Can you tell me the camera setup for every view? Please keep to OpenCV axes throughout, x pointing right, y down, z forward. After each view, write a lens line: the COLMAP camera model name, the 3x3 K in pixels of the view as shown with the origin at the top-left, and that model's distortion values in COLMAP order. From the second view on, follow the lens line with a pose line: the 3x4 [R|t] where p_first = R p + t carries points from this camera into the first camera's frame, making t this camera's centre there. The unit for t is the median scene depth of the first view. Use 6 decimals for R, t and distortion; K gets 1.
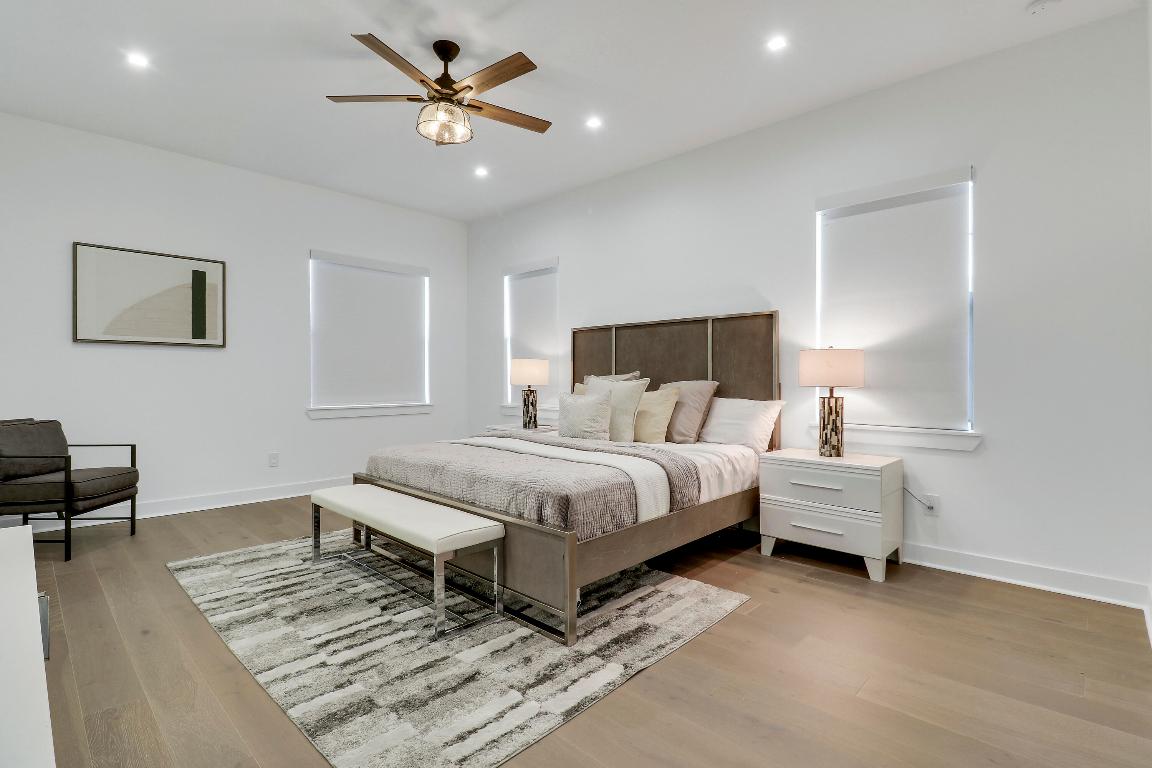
lens RADIAL K [[542.8, 0, 576.0], [0, 542.8, 384.0], [0, 0, 1]] dist [-0.014814, -0.000107]
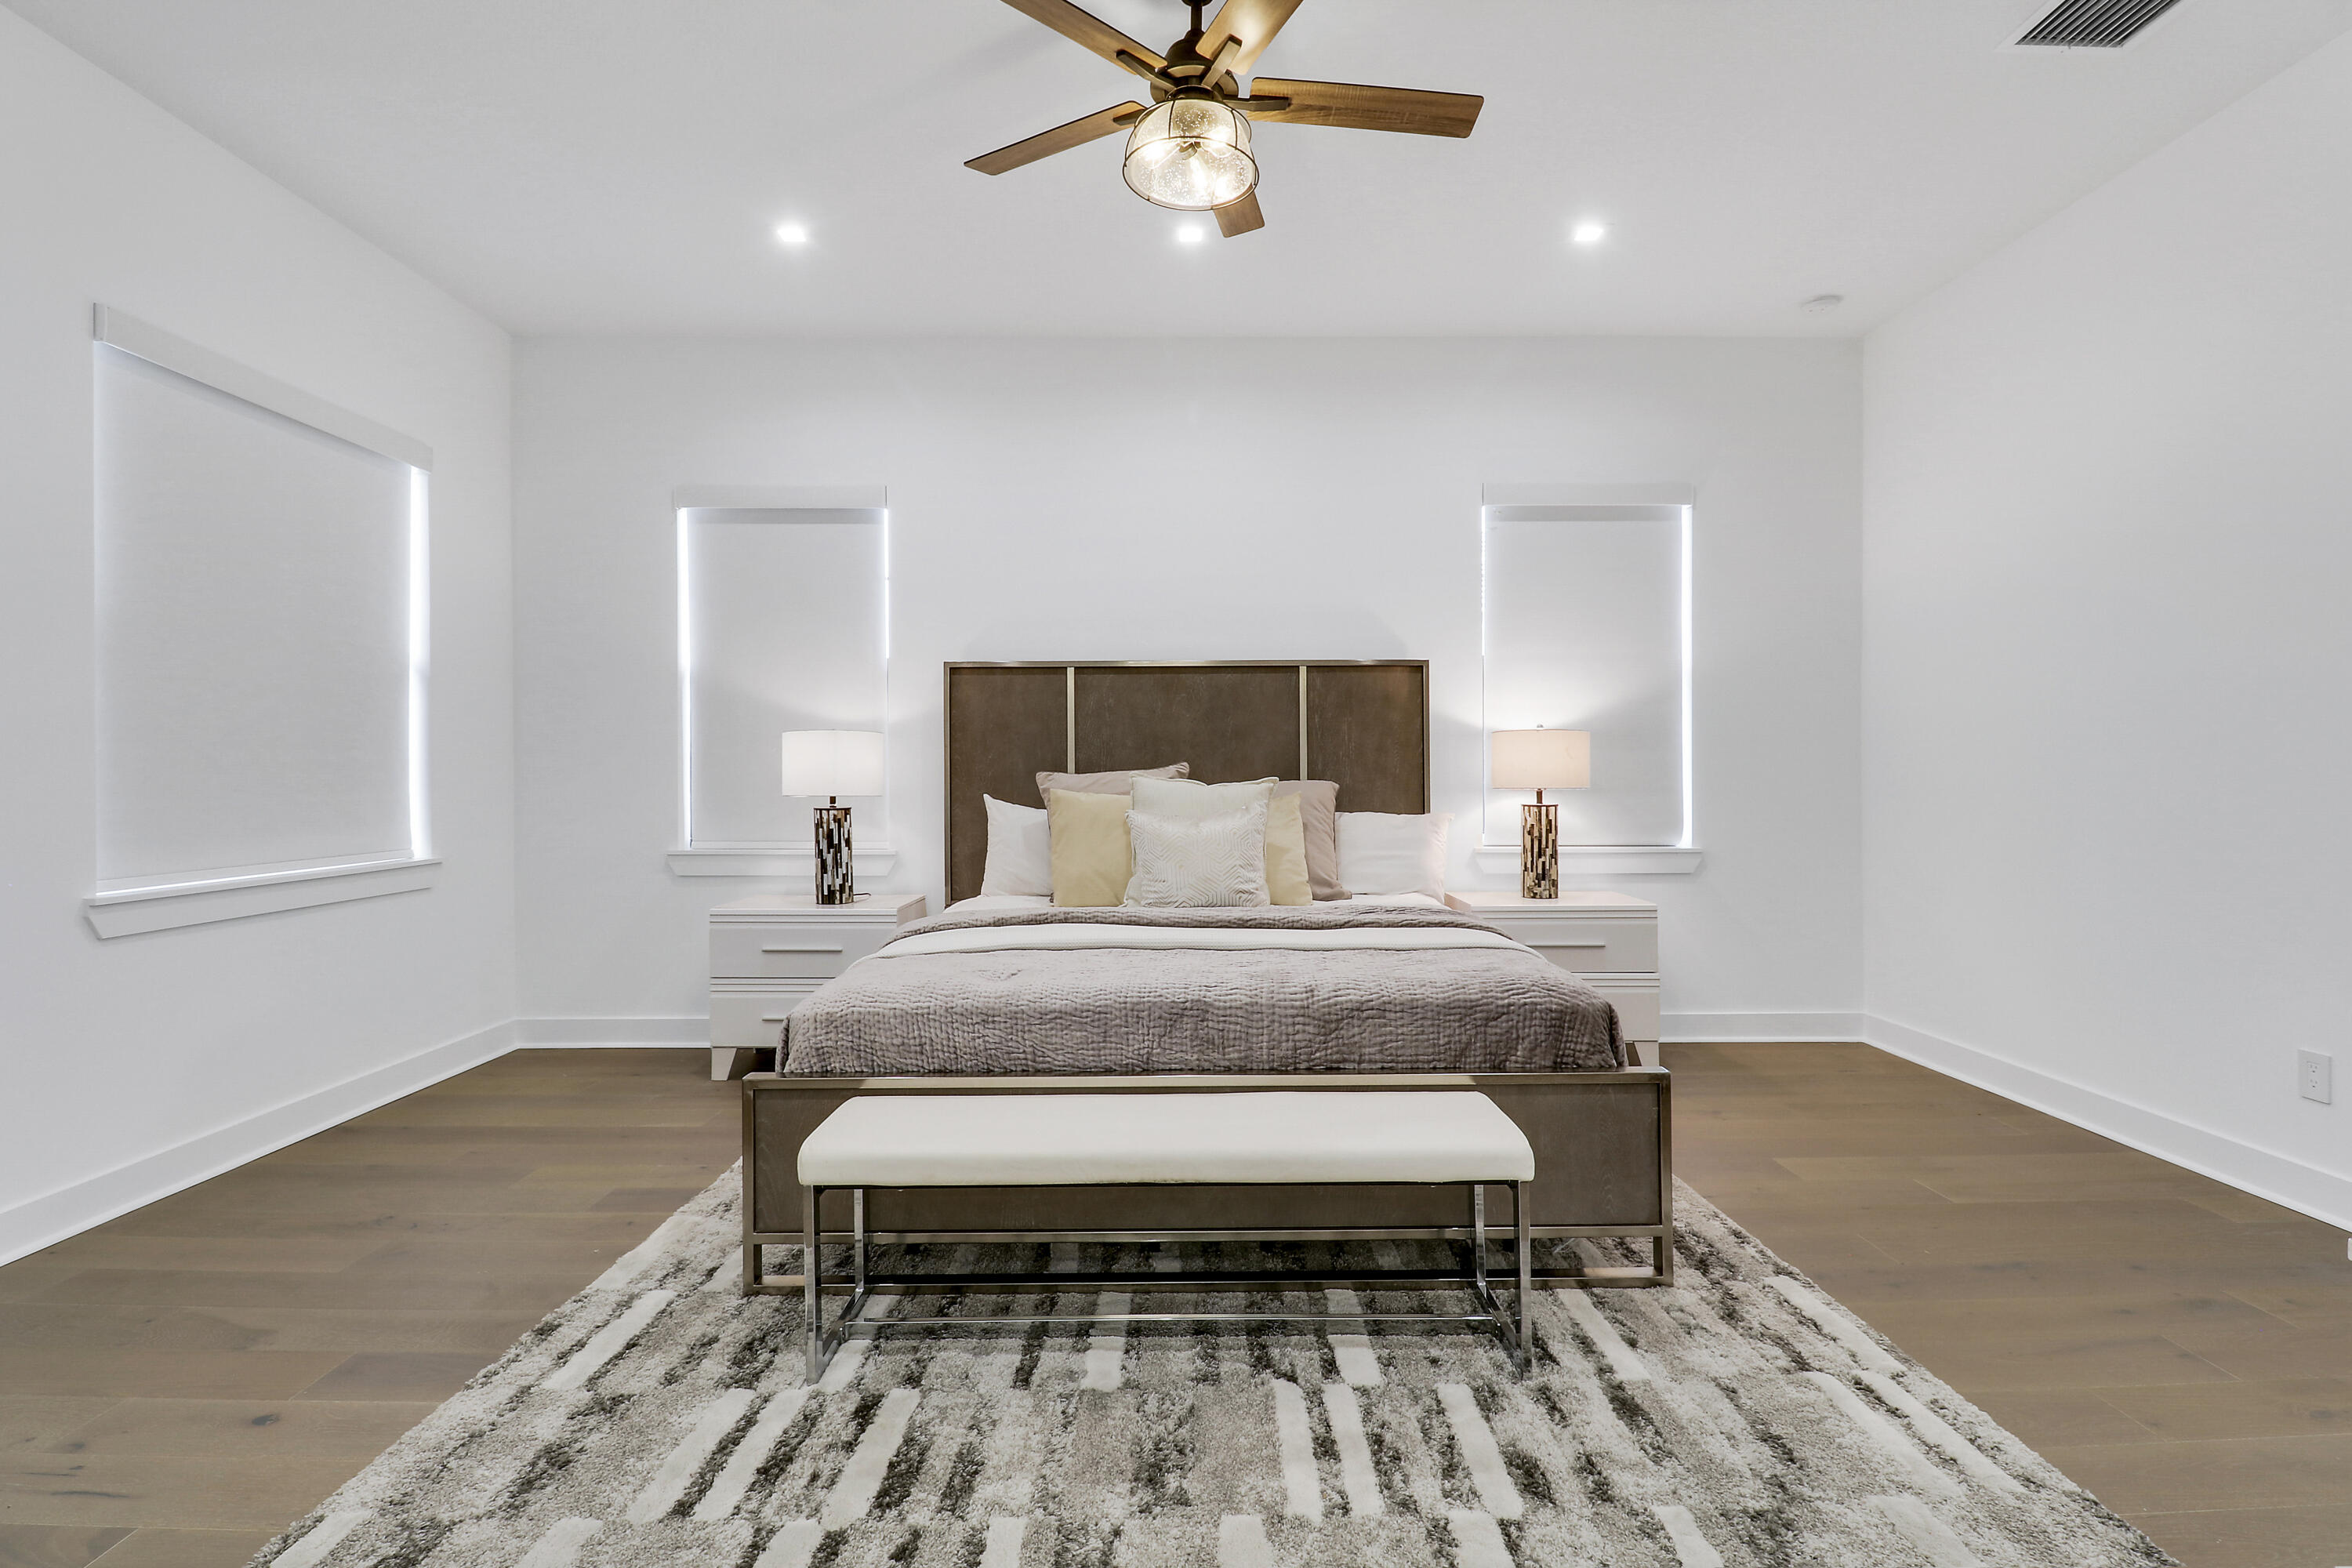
lens RADIAL K [[1106.3, 0, 1199.7], [0, 1106.3, 767.6], [0, 0, 1]] dist [0.009988, -0.020320]
pose [[0.714261, -0.002211, 0.699876, -0.697547], [0.012768, 0.999870, -0.009872, -0.011110], [-0.699763, 0.015987, 0.714196, 0.341449]]
